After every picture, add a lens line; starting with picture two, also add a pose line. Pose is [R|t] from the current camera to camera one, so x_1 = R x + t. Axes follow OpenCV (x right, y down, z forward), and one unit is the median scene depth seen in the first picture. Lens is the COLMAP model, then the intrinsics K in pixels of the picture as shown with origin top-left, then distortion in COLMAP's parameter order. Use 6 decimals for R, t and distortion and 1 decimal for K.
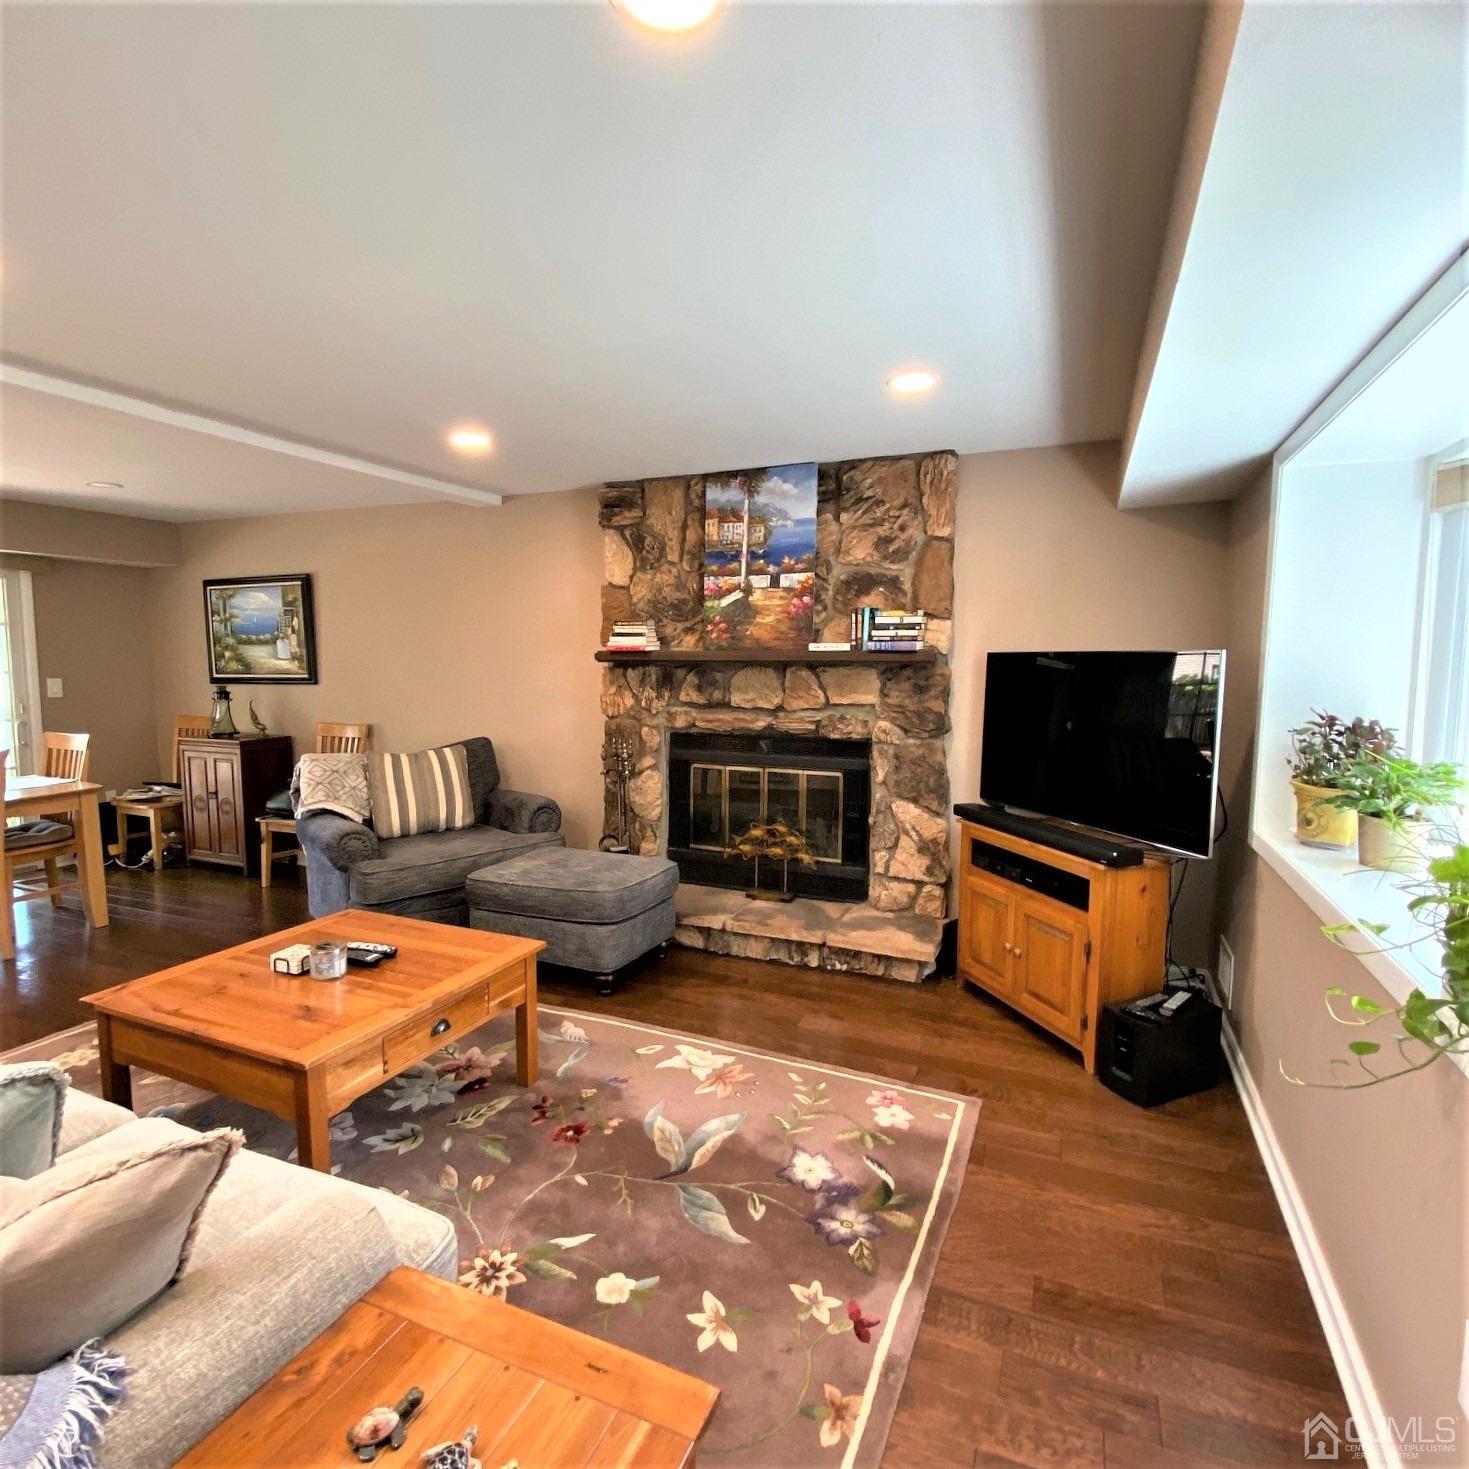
lens RADIAL K [[798.1, 0, 734.5], [0, 798.1, 734.5], [0, 0, 1]] dist [0.094946, -0.101407]
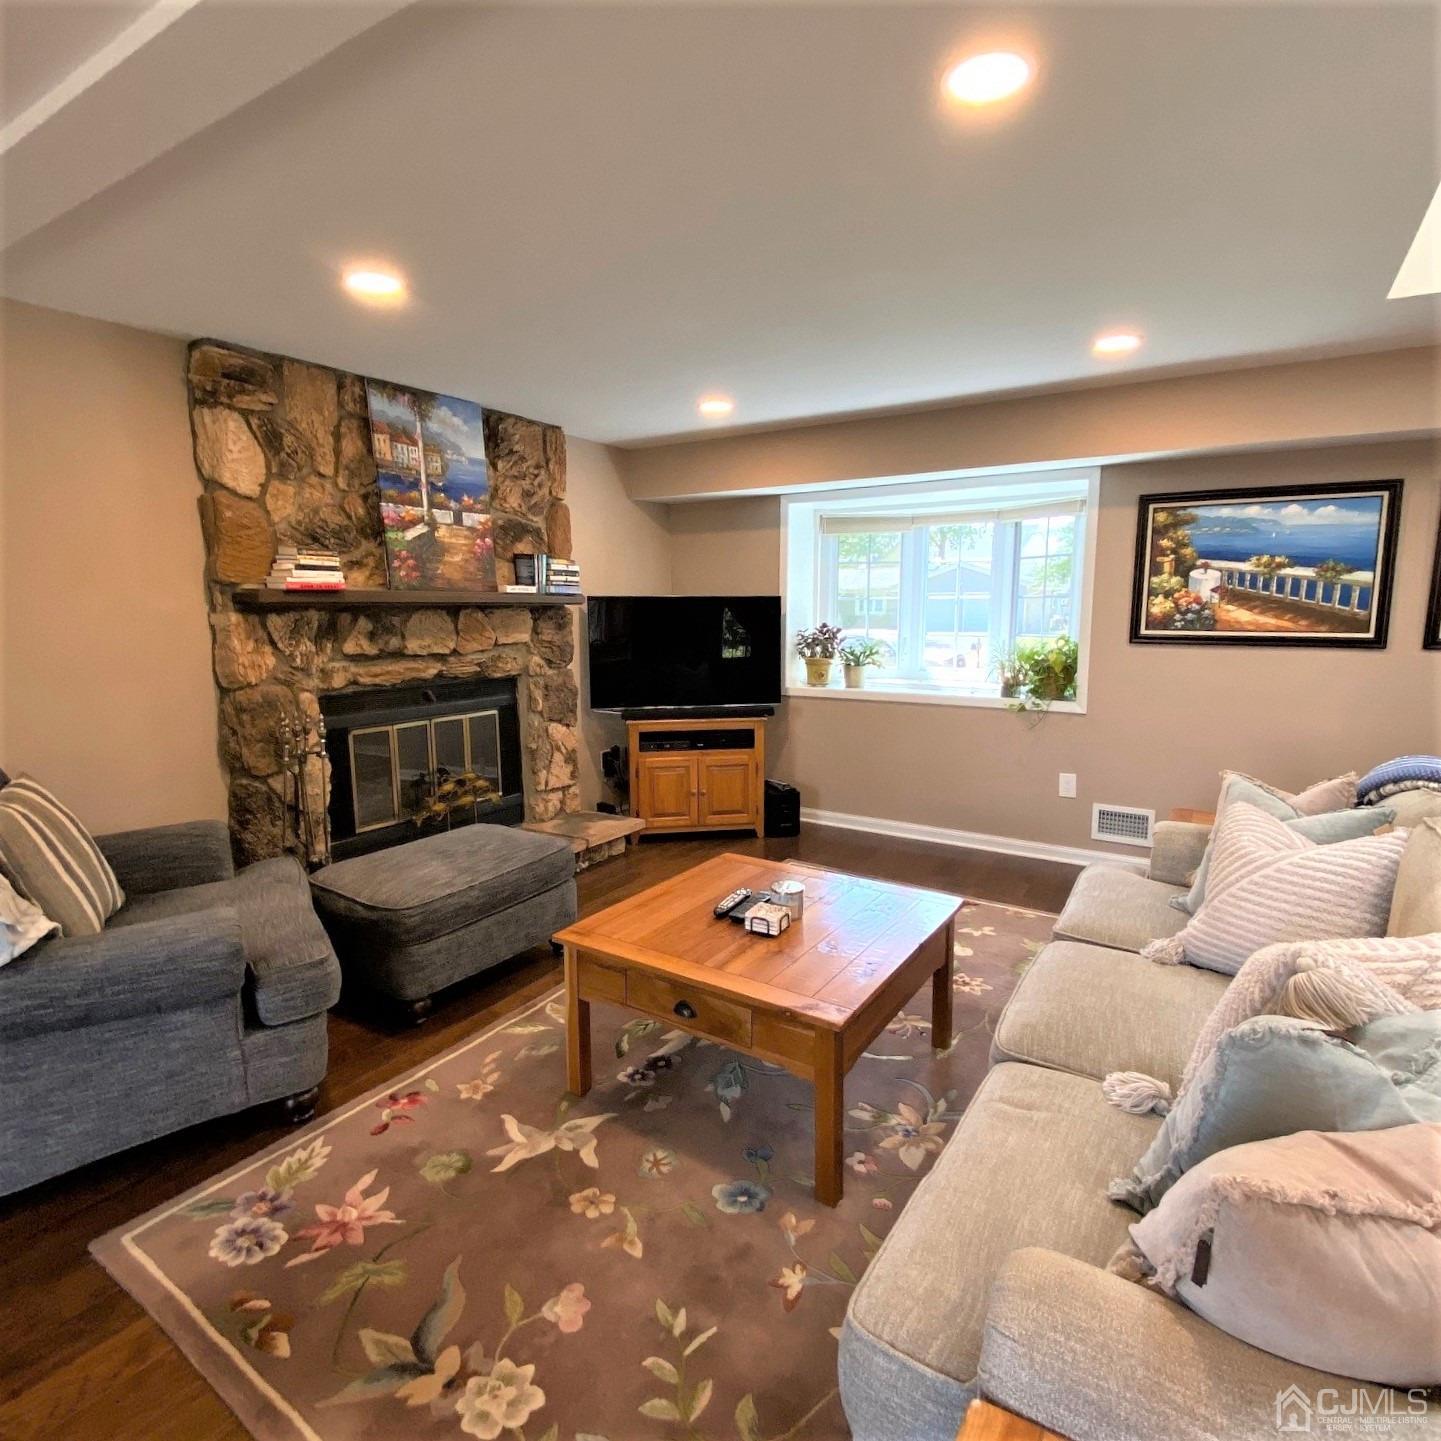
lens RADIAL K [[782.9, 0, 720.5], [0, 782.9, 720.5], [0, 0, 1]] dist [0.094946, -0.101407]
pose [[0.190500, -0.147475, 0.970547, -0.840569], [0.106744, 0.985902, 0.128856, -0.041753], [-0.975867, 0.079053, 0.203556, 0.515413]]
